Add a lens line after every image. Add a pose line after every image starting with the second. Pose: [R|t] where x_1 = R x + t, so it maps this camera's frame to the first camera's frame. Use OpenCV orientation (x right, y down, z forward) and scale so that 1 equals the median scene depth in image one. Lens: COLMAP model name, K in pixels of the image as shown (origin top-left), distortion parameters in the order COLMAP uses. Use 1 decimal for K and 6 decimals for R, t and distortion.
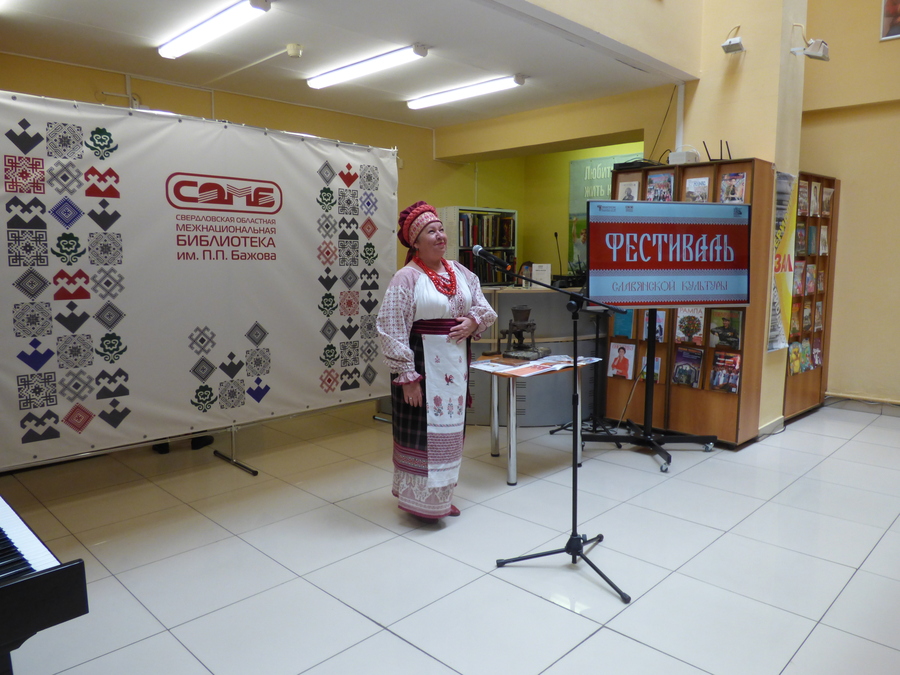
lens RADIAL K [[655.1, 0, 449.8], [0, 655.1, 331.1], [0, 0, 1]] dist [0.050774, -0.030623]
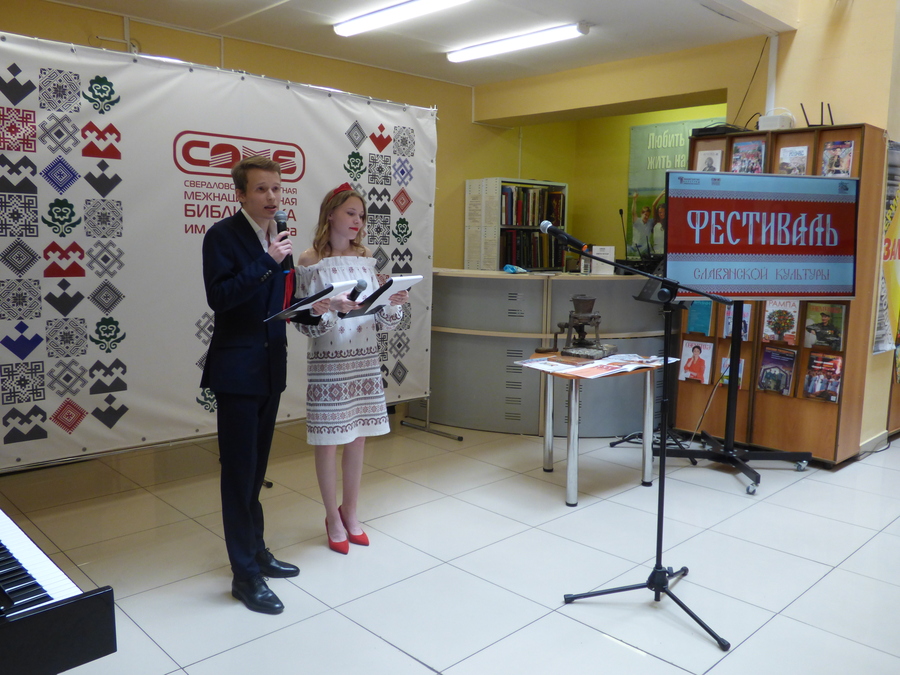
lens RADIAL K [[724.1, 0, 409.2], [0, 724.1, 333.5], [0, 0, 1]] dist [0.035175, -0.008424]
pose [[0.999766, 0.018238, -0.011662, -0.103485], [-0.018187, 0.999824, 0.004536, 0.011673], [0.011743, -0.004323, 0.999922, 0.060050]]
